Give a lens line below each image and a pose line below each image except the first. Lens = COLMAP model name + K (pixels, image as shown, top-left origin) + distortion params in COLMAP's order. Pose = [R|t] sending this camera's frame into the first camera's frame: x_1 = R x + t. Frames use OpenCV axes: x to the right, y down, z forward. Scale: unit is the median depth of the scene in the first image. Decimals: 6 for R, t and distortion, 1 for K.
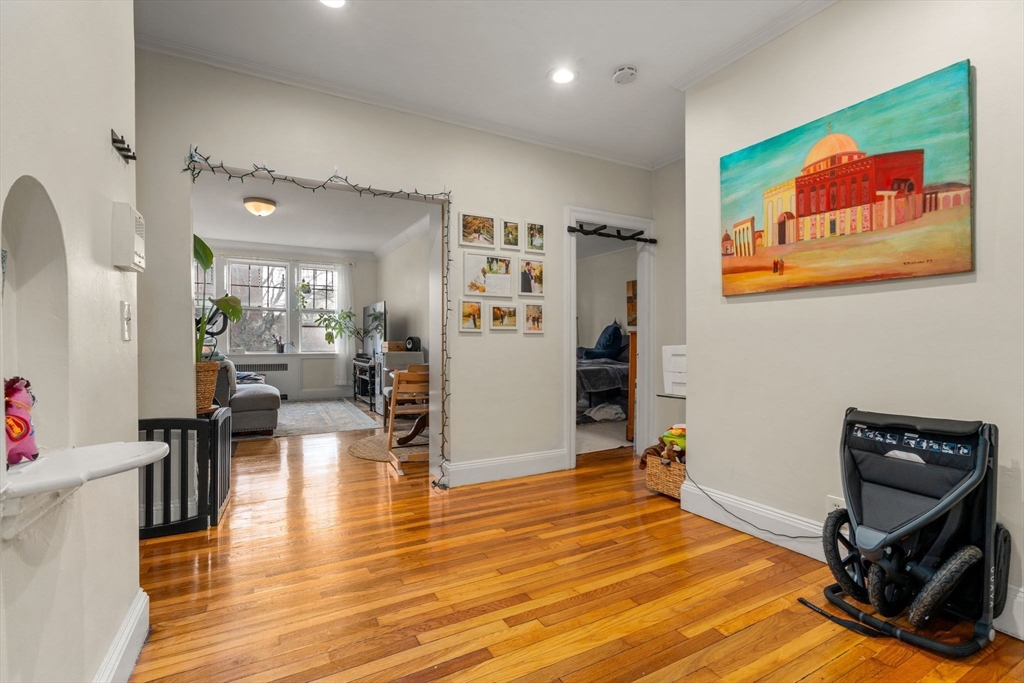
lens RADIAL K [[464.8, 0, 514.0], [0, 464.8, 344.7], [0, 0, 1]] dist [-0.005267, 0.002967]
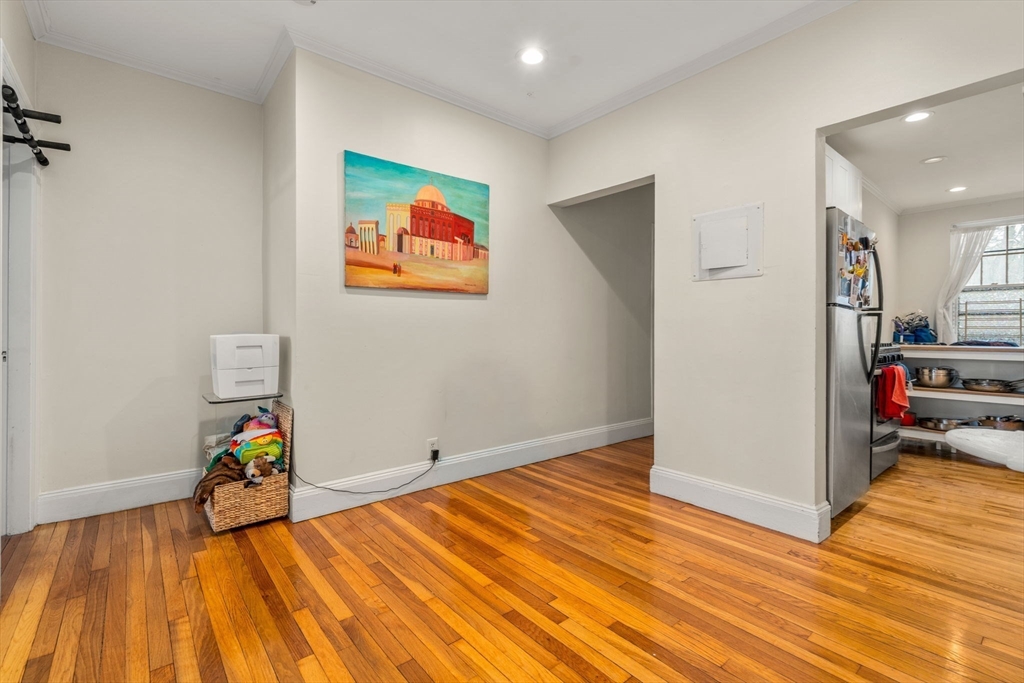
lens RADIAL K [[464.8, 0, 504.6], [0, 464.8, 326.8], [0, 0, 1]] dist [-0.005267, 0.002967]
pose [[-0.176471, 0.005743, 0.984289, -0.537030], [0.003720, 0.999980, -0.005168, -0.006549], [-0.984299, 0.002750, -0.176489, 0.725872]]
